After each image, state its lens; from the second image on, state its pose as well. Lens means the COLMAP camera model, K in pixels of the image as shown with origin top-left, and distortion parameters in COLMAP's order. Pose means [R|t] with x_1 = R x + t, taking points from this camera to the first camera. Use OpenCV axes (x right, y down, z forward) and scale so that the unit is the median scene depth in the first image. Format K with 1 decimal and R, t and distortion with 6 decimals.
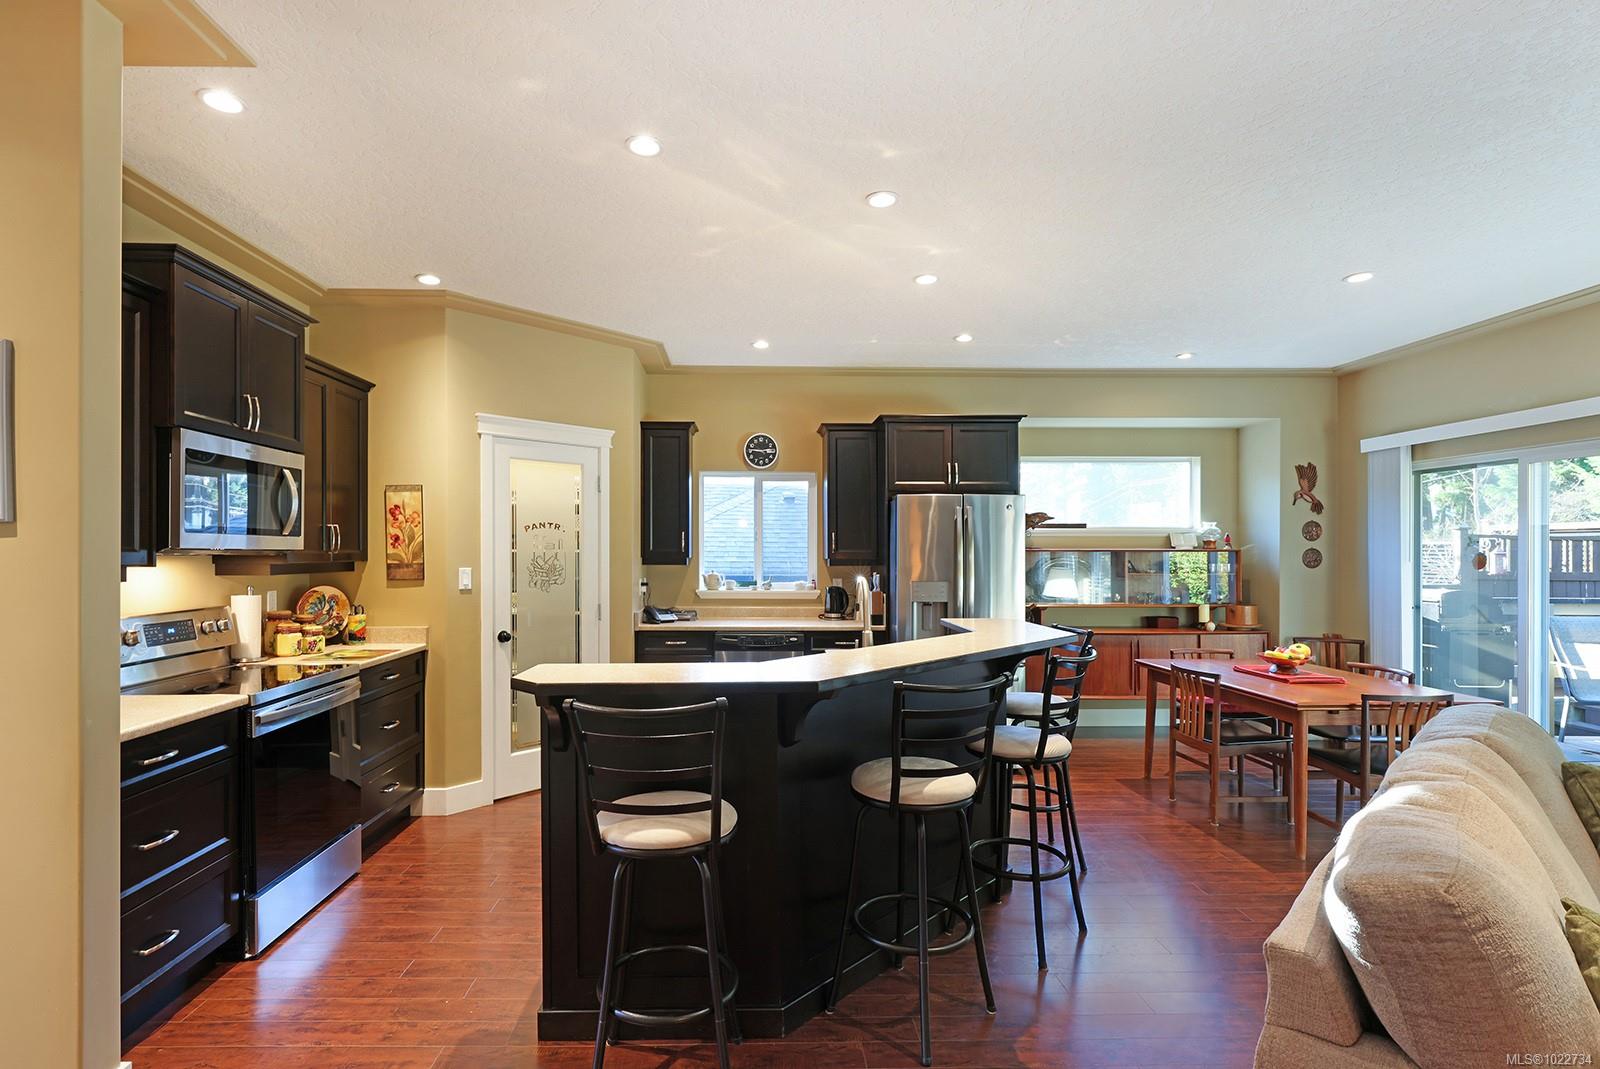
lens RADIAL K [[764.4, 0, 803.5], [0, 764.4, 550.9], [0, 0, 1]] dist [-0.003520, -0.000663]
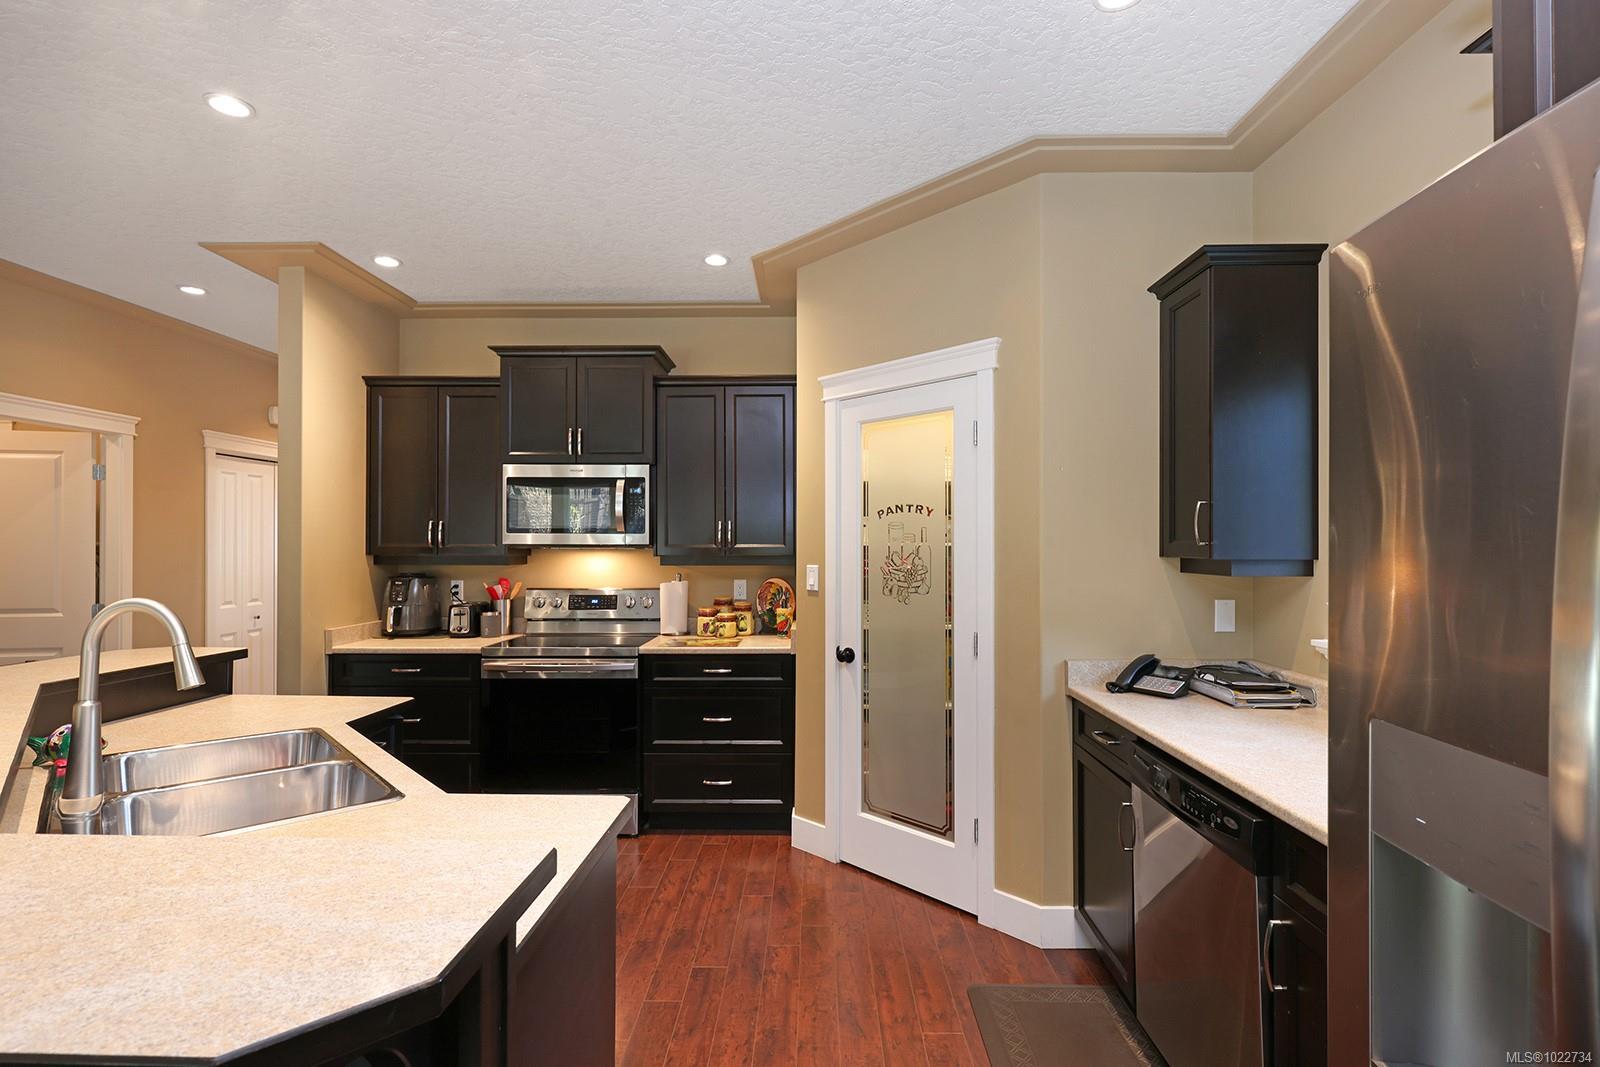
lens RADIAL K [[729.9, 0, 776.2], [0, 729.9, 539.9], [0, 0, 1]] dist [0.017686, -0.000021]
pose [[-0.059670, -0.007572, -0.998189, 0.291239], [0.002666, 0.999966, -0.007745, 0.000433], [0.998215, -0.003123, -0.059648, 0.800579]]
